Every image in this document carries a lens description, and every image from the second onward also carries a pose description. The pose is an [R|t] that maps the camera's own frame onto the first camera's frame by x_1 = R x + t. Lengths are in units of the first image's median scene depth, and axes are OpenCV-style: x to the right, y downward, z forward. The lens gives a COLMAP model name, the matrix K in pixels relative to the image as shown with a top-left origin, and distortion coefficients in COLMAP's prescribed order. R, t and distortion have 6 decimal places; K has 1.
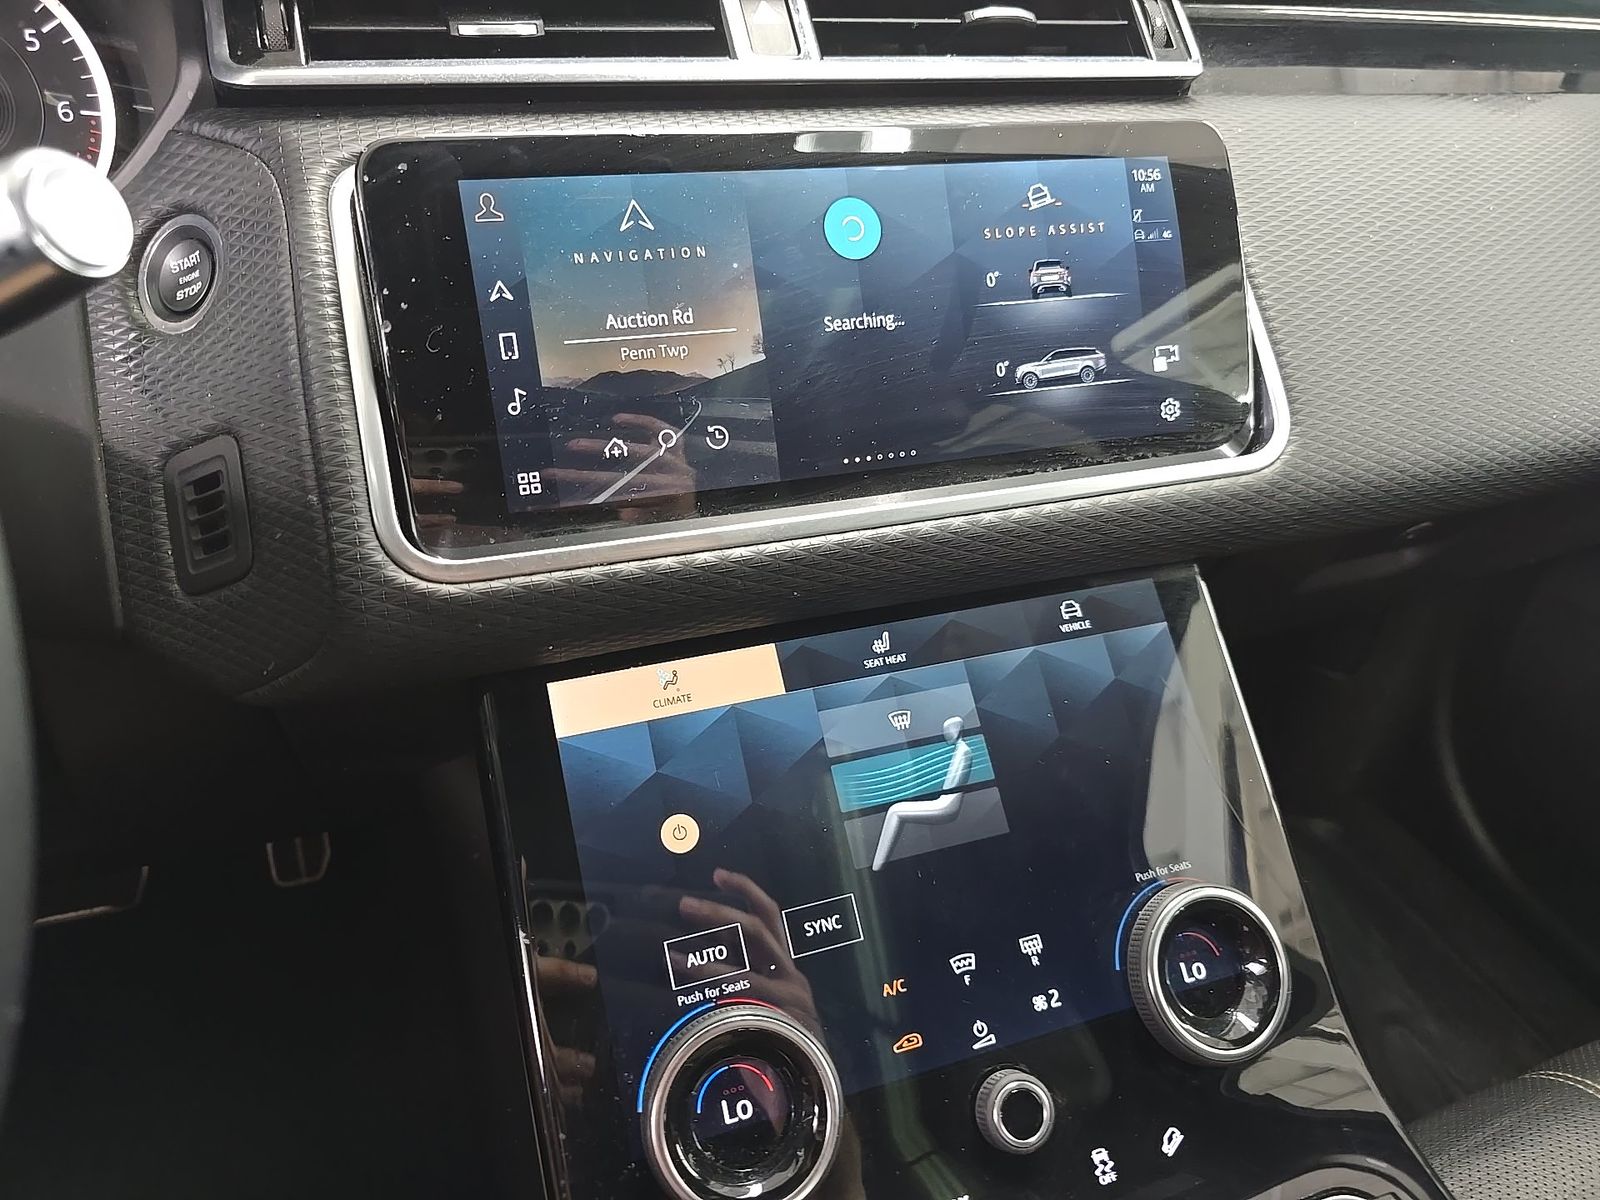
lens RADIAL K [[1086.6, 0, 792.9], [0, 1086.6, 580.0], [0, 0, 1]] dist [0.037863, -0.038657]
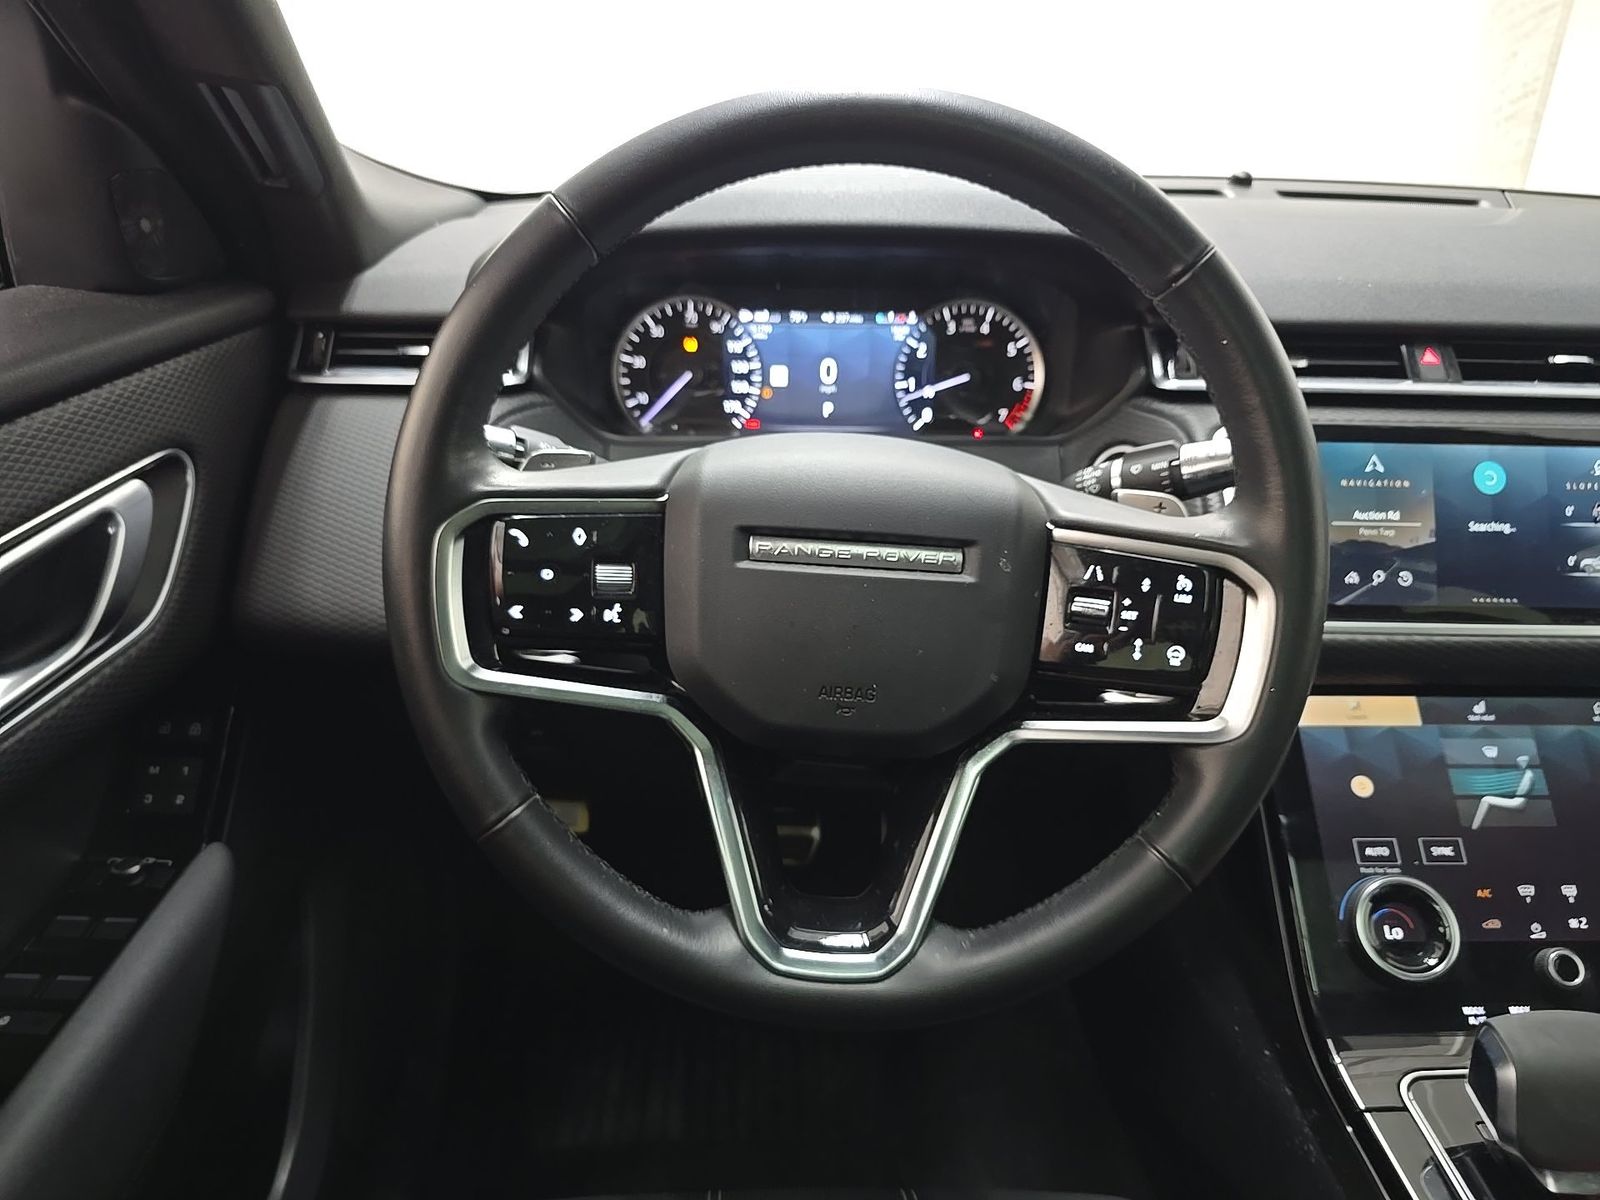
lens RADIAL K [[1059.8, 0, 793.2], [0, 1059.8, 599.8], [0, 0, 1]] dist [-0.021318, 0.000971]
pose [[0.944876, 0.115087, -0.306536, -0.487538], [-0.156168, 0.981248, -0.112975, 0.264700], [0.287786, 0.154619, 0.945131, -0.983916]]
